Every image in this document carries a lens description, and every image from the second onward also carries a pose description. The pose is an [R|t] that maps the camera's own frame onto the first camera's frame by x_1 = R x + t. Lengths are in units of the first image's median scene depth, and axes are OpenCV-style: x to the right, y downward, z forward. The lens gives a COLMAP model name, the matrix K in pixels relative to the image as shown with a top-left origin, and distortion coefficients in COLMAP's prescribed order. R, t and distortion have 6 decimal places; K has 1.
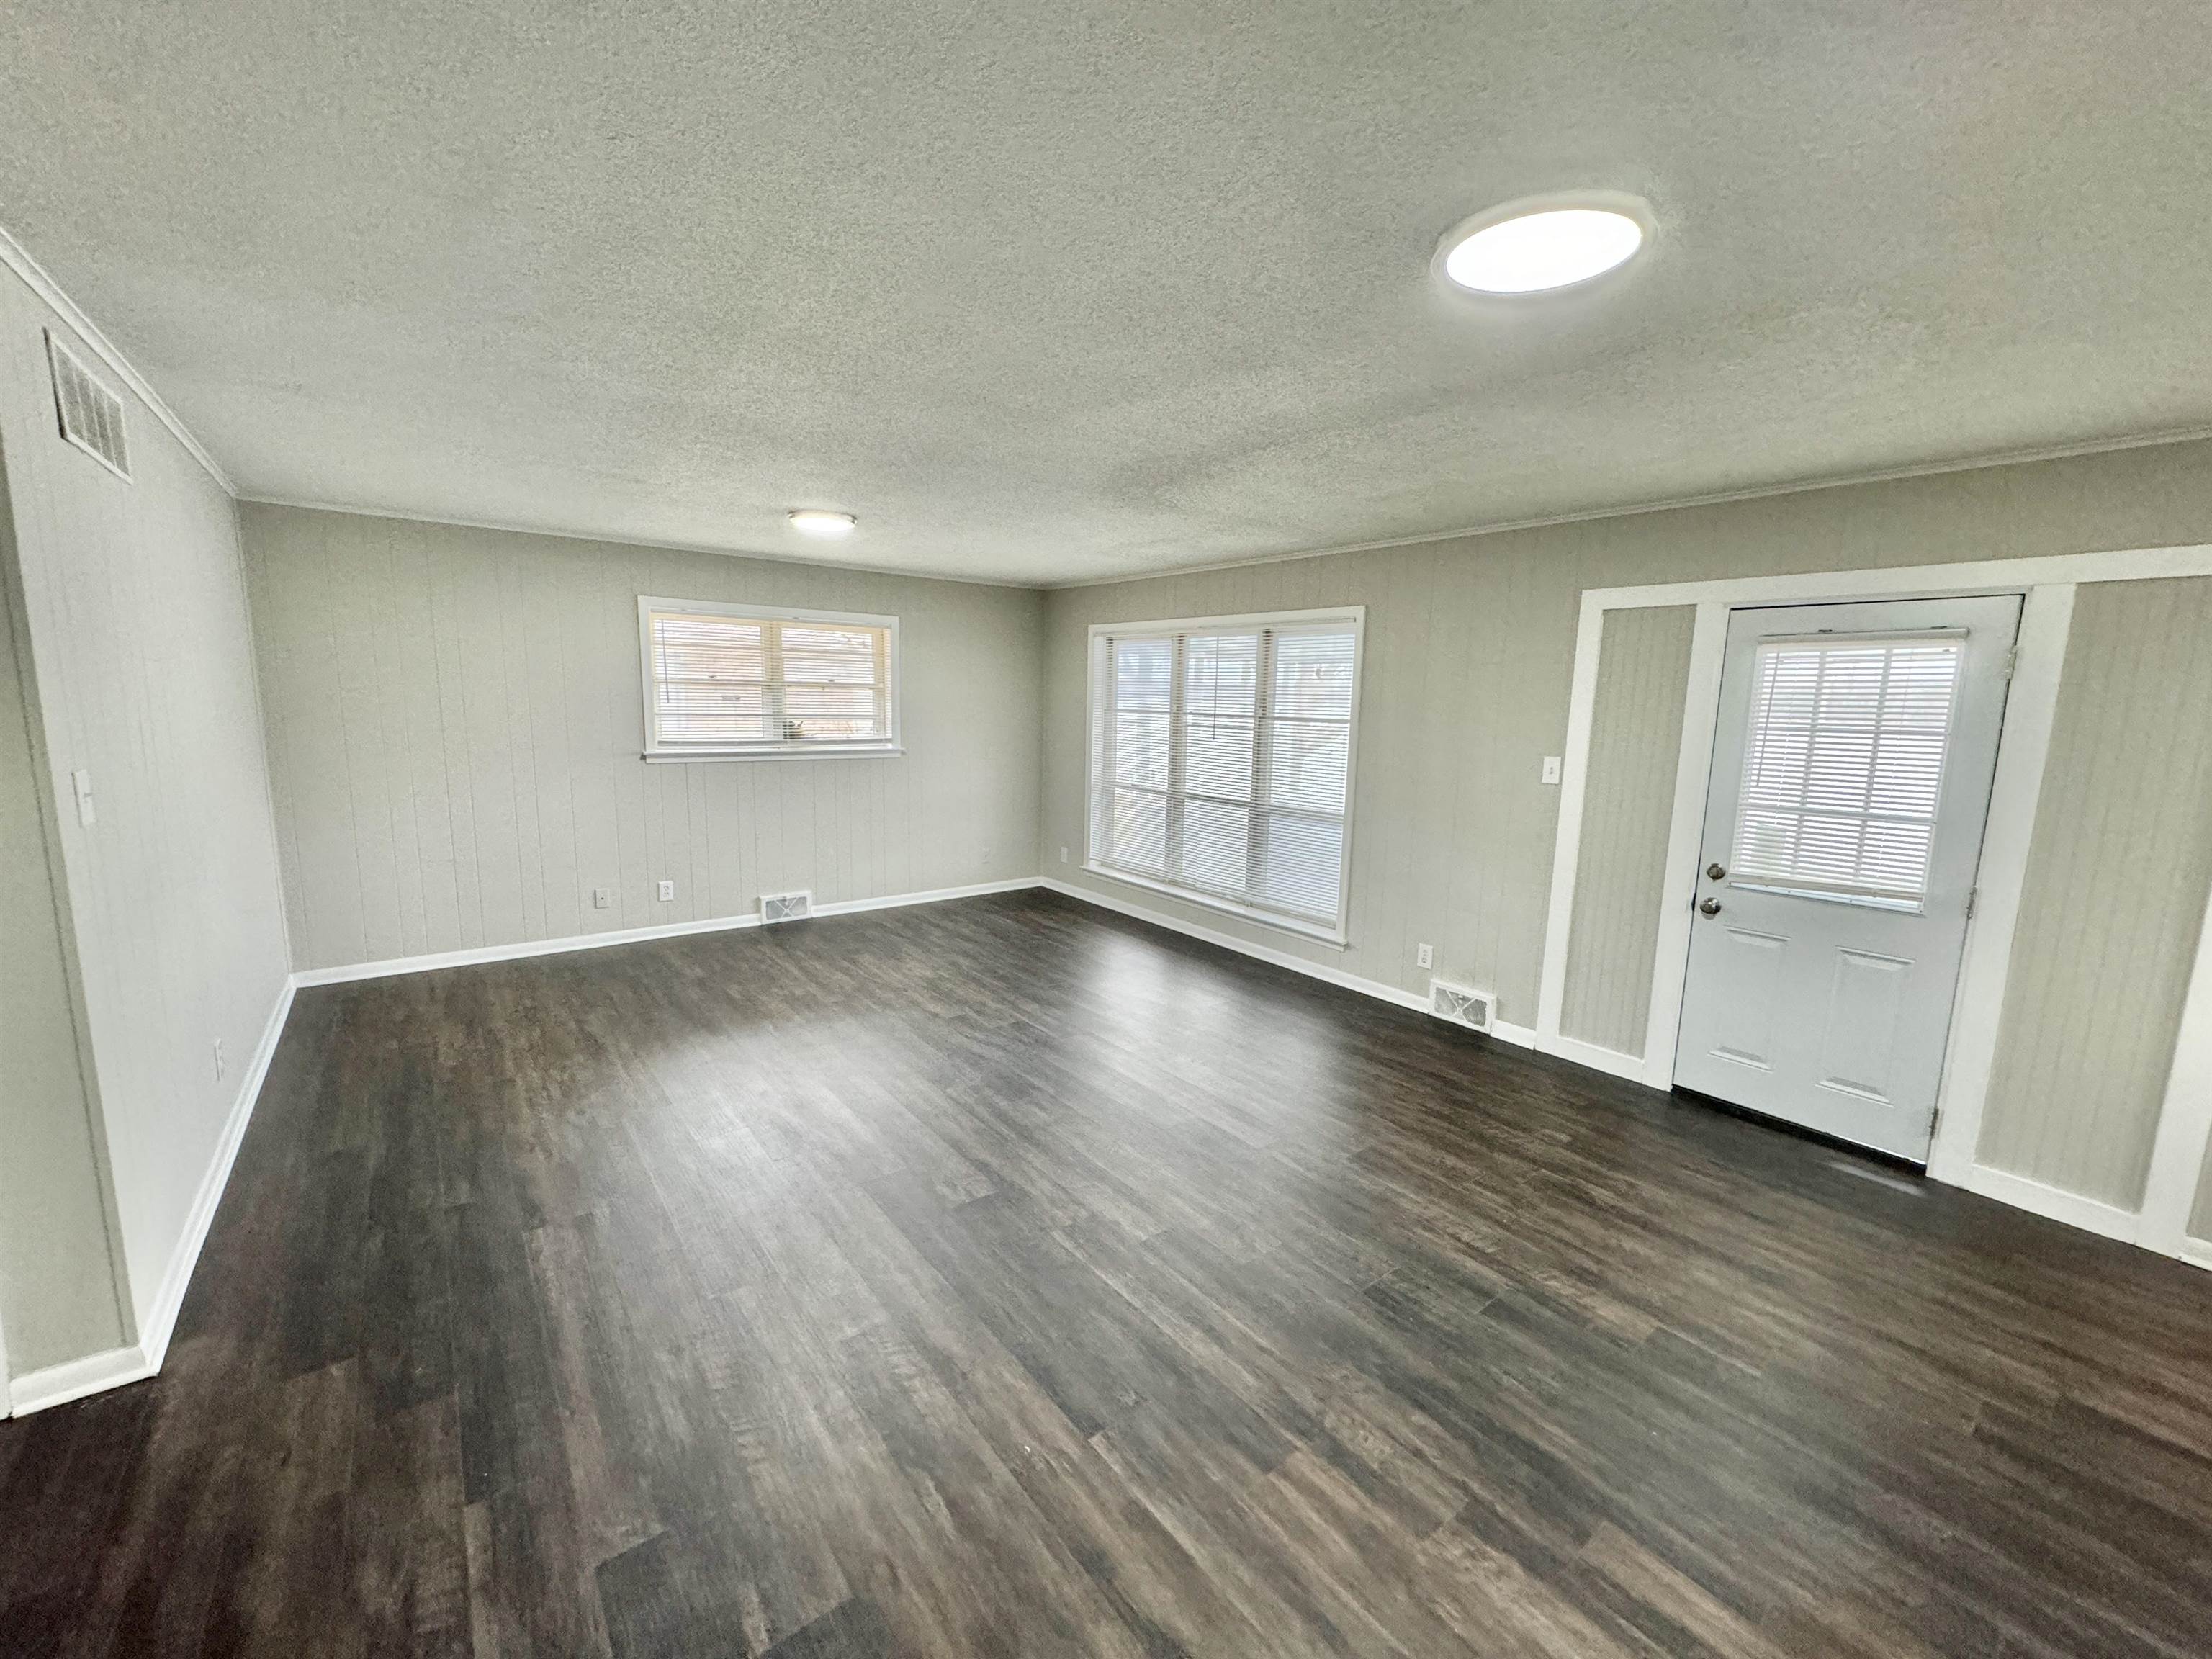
lens RADIAL K [[886.0, 0, 1107.7], [0, 886.0, 828.4], [0, 0, 1]] dist [-0.000679, -0.000380]
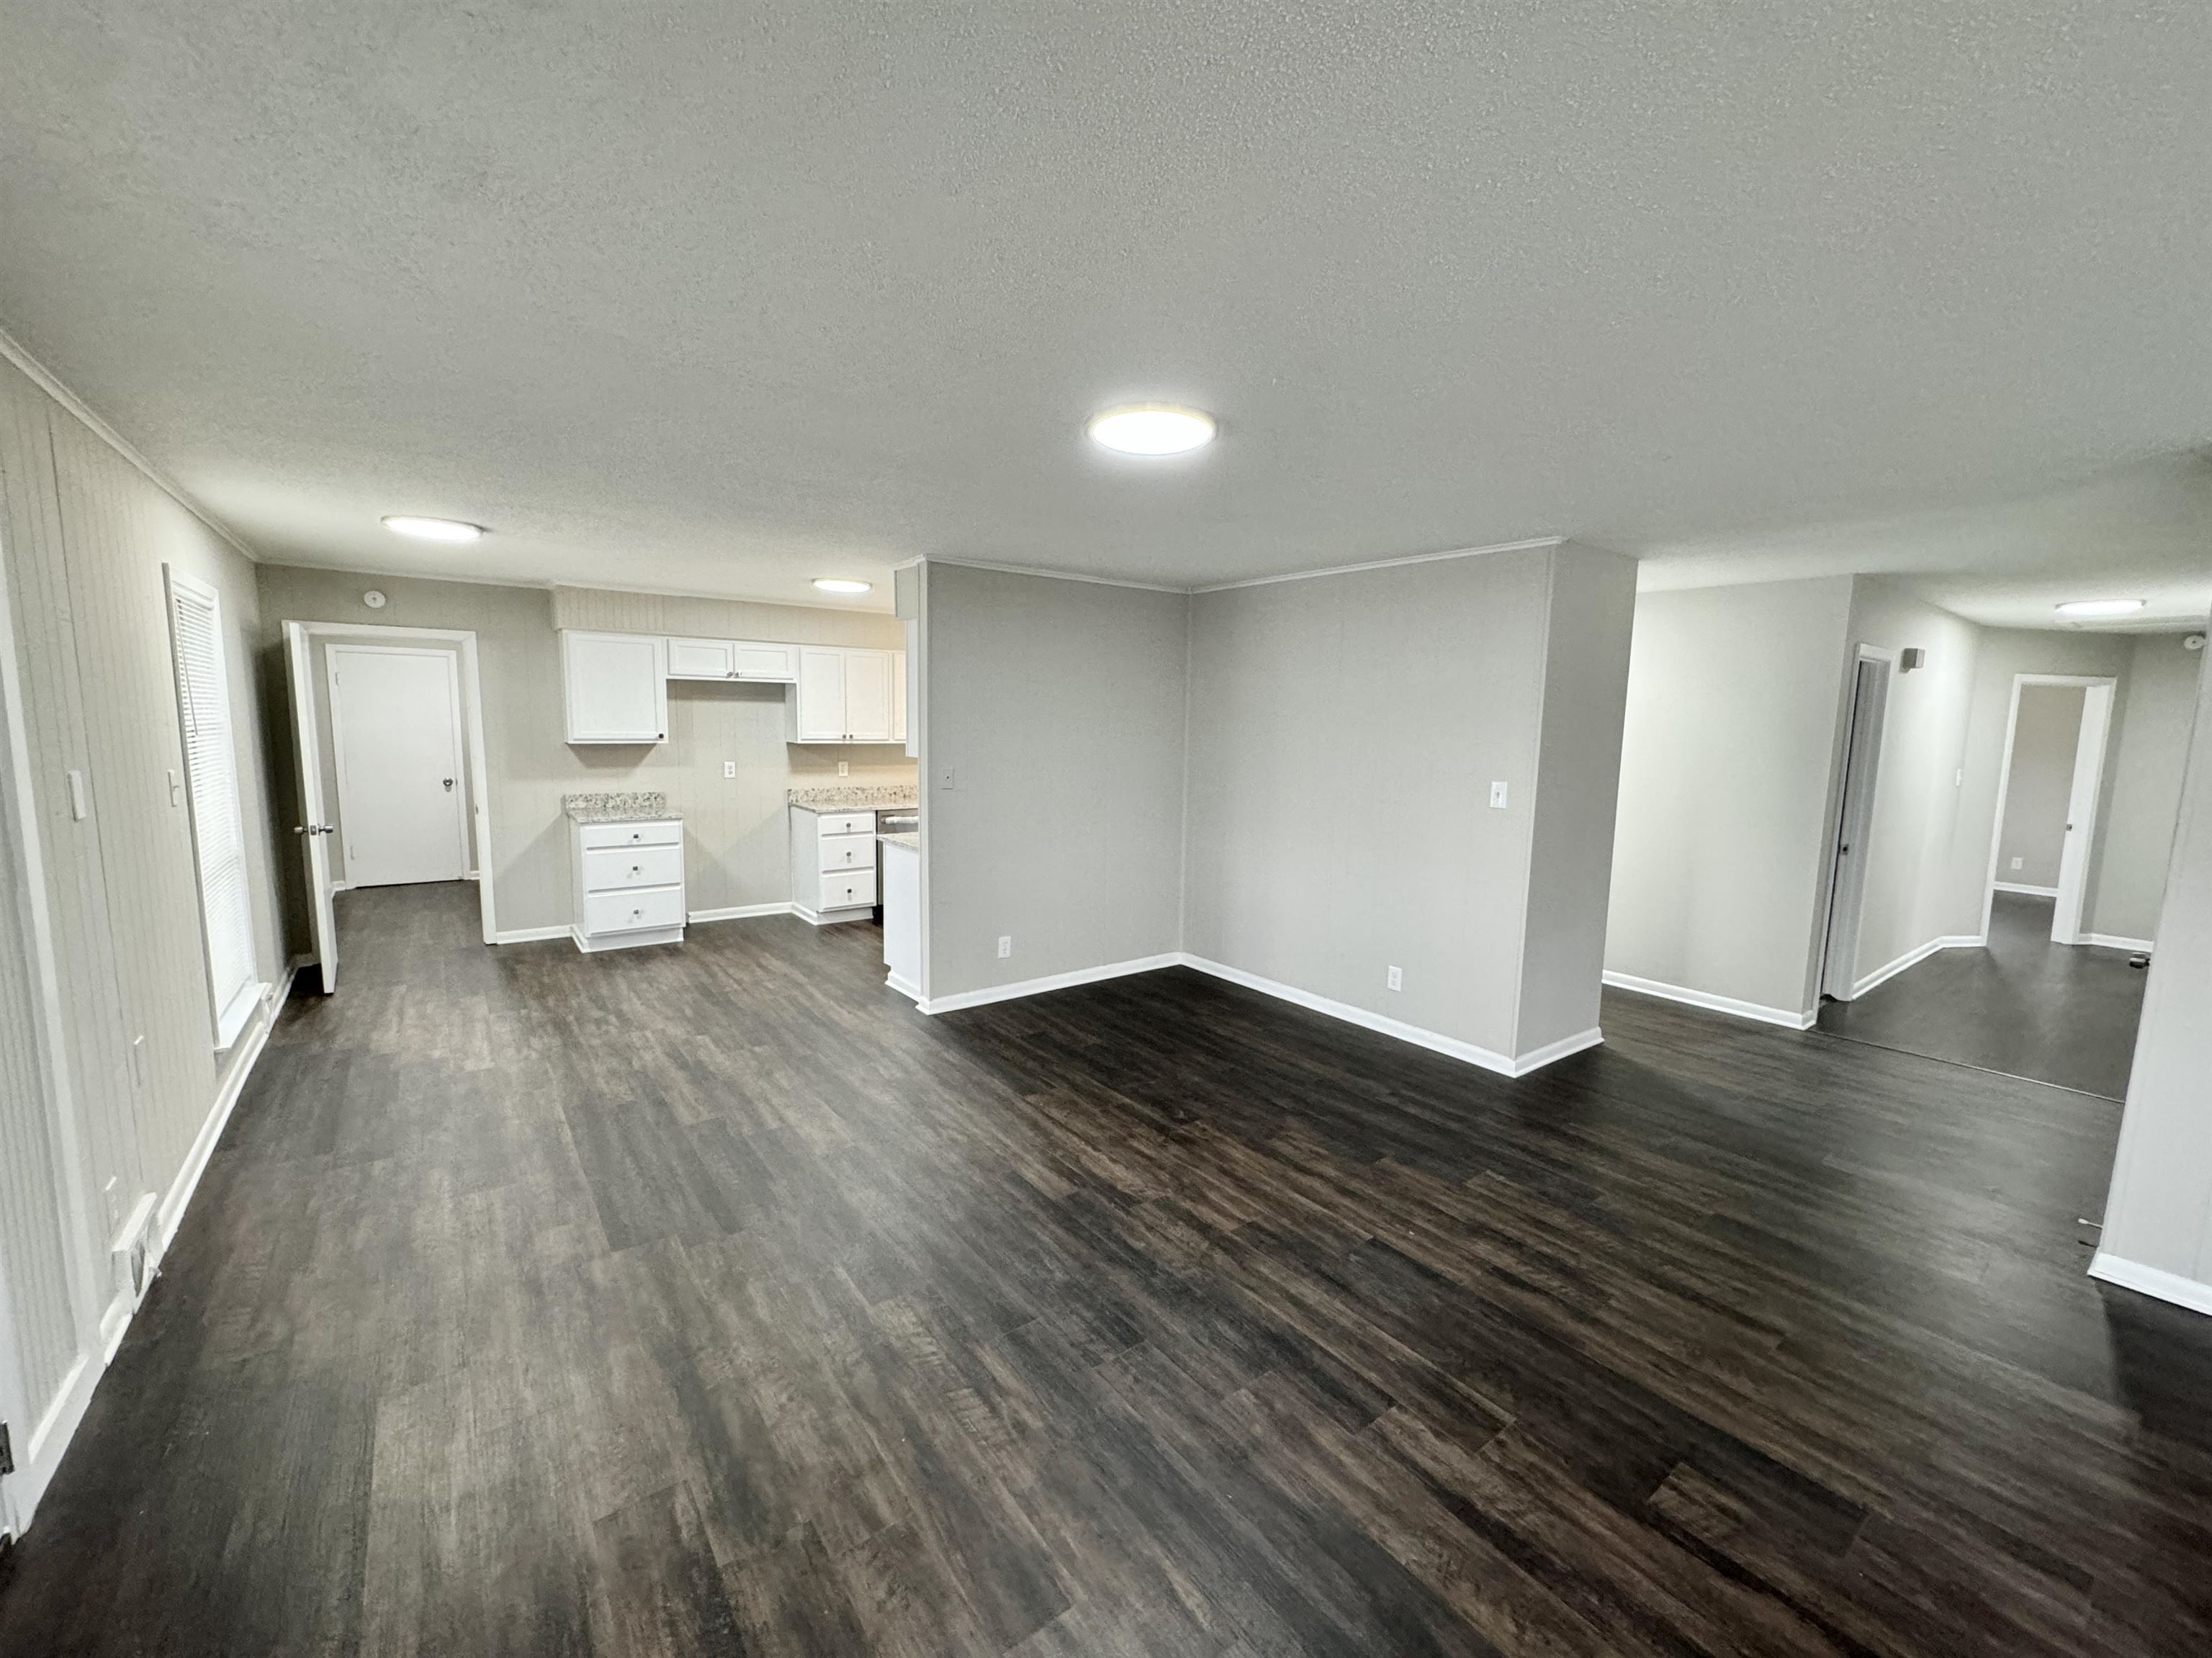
lens RADIAL K [[885.9, 0, 1114.7], [0, 885.9, 831.5], [0, 0, 1]] dist [-0.000679, -0.000380]
pose [[-0.998856, -0.047109, 0.008225, 0.407084], [-0.043190, 0.962516, 0.267764, -0.316704], [-0.020531, 0.267102, -0.963449, 2.143436]]
